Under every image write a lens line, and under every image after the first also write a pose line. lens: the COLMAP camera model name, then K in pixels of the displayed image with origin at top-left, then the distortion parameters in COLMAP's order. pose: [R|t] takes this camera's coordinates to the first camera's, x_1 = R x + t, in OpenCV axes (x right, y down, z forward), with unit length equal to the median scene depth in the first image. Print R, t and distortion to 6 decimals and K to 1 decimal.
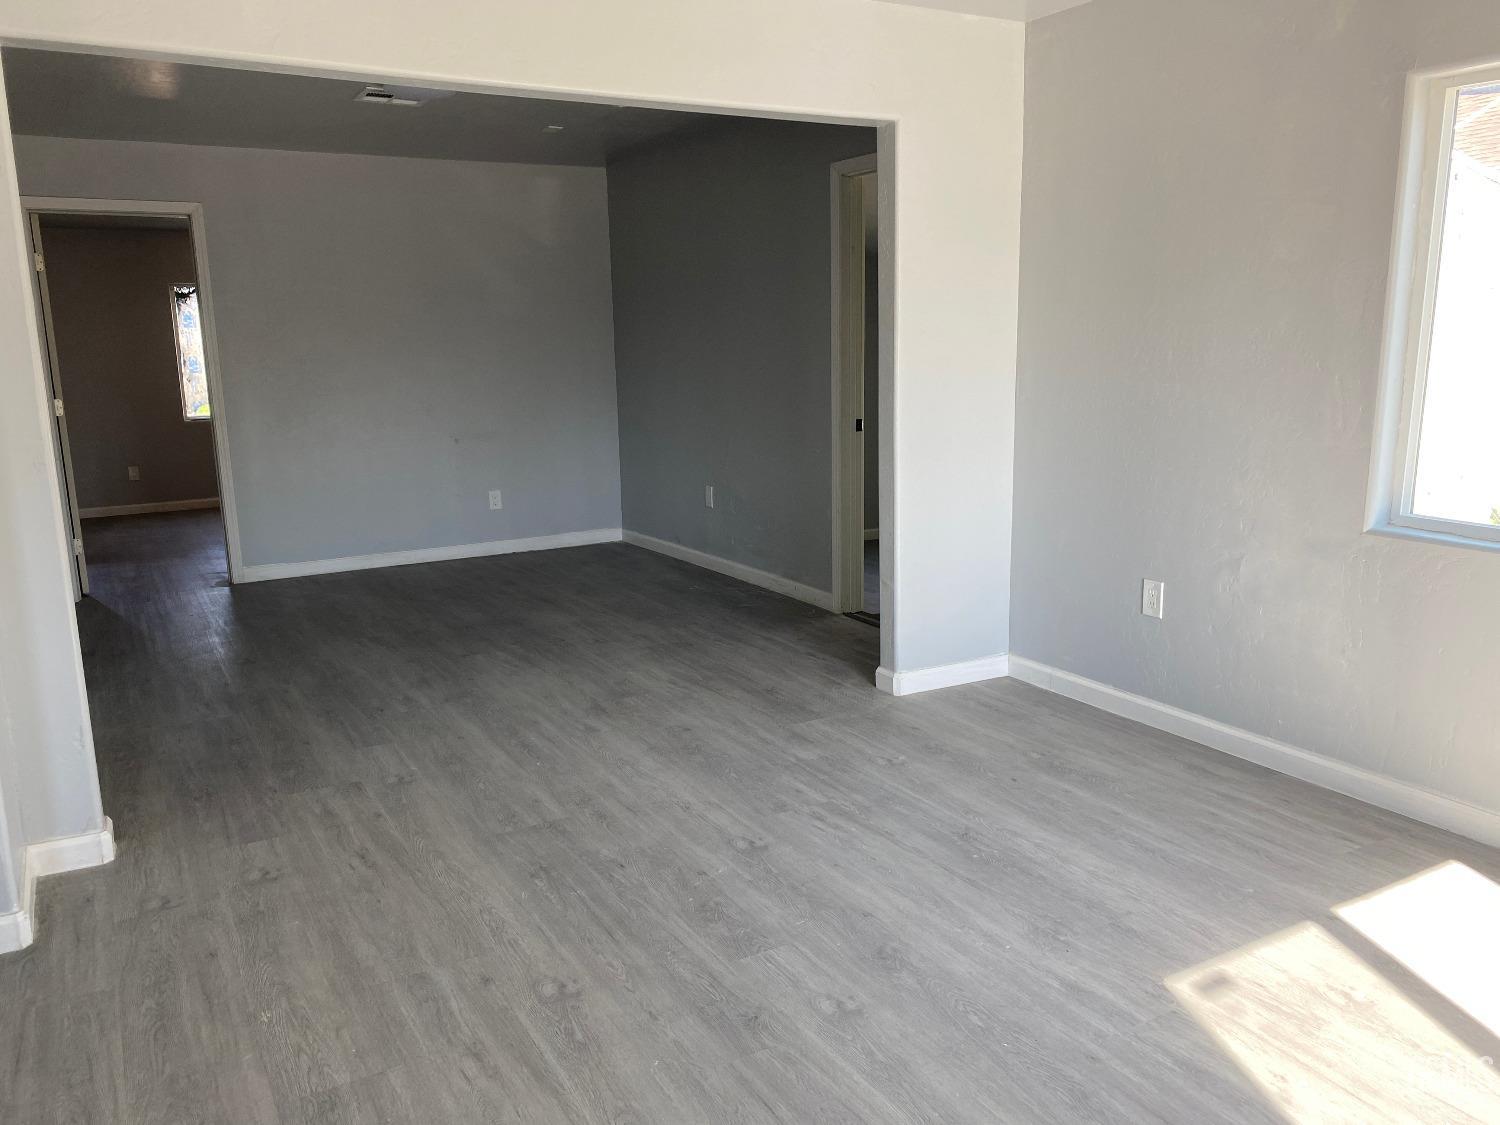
lens RADIAL K [[1147.0, 0, 750.7], [0, 1147.0, 534.9], [0, 0, 1]] dist [0.062377, -0.083767]
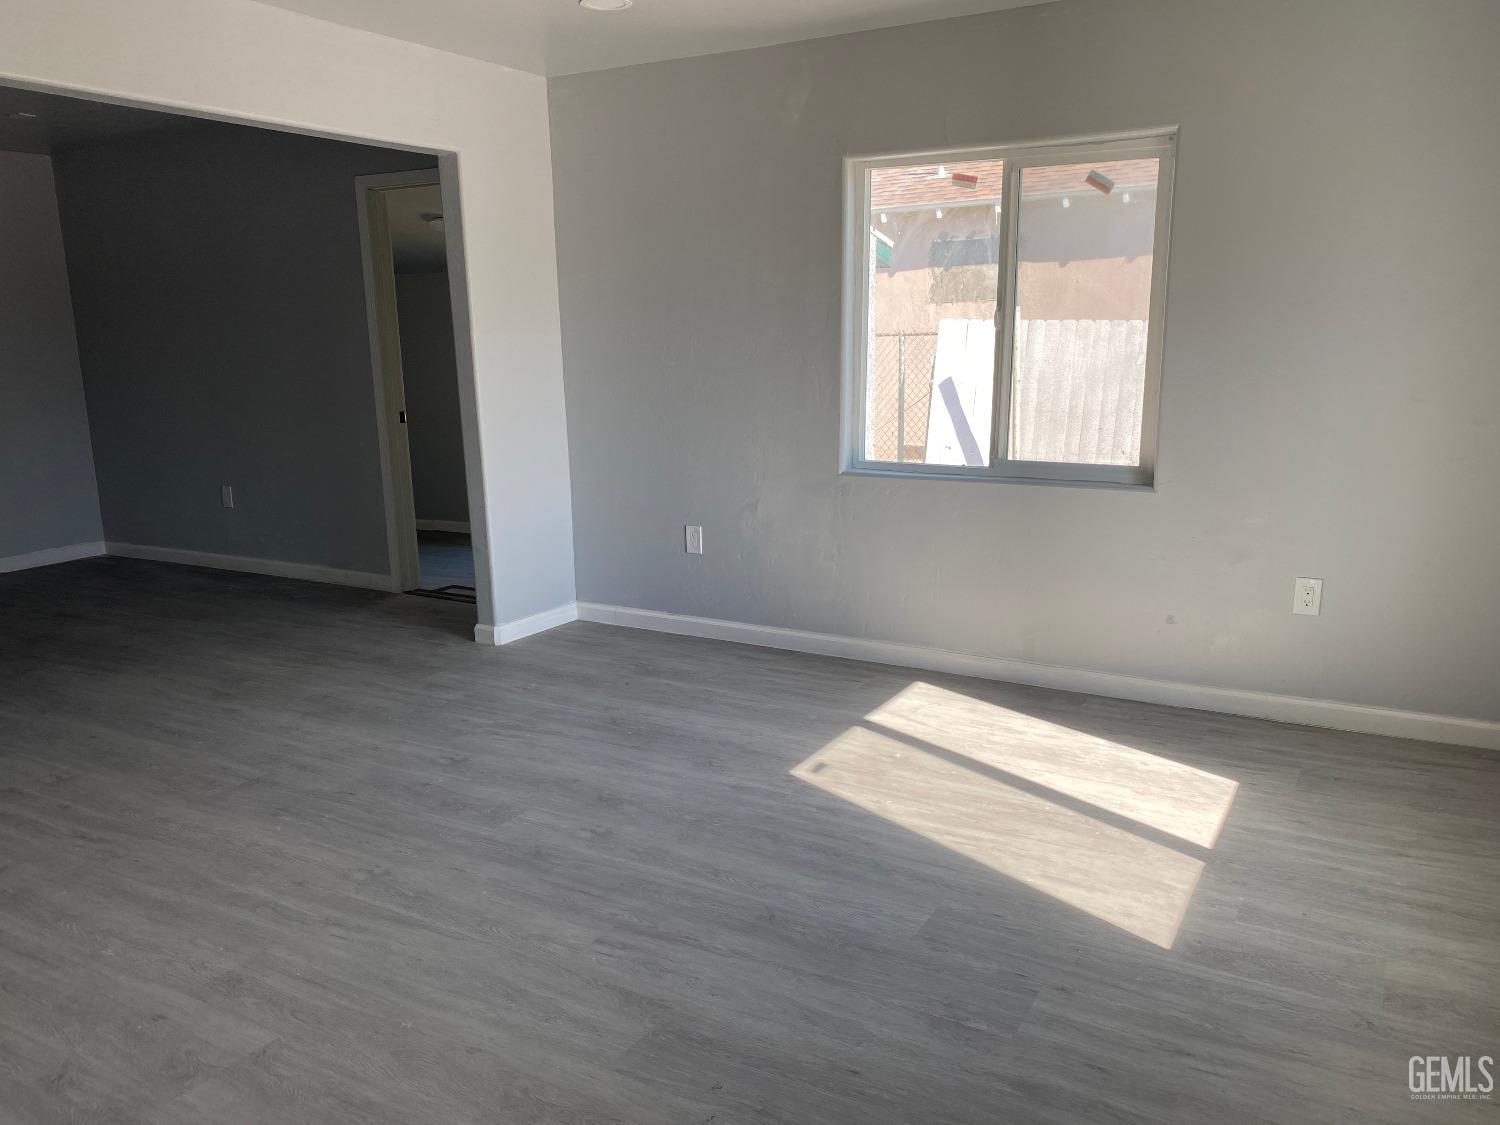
lens RADIAL K [[1147.0, 0, 743.6], [0, 1147.0, 552.9], [0, 0, 1]] dist [0.062377, -0.083767]
pose [[0.867444, -0.091880, 0.488978, -0.274292], [0.086195, 0.995692, 0.034185, 0.034822], [-0.490012, 0.012494, 0.871626, -0.182270]]
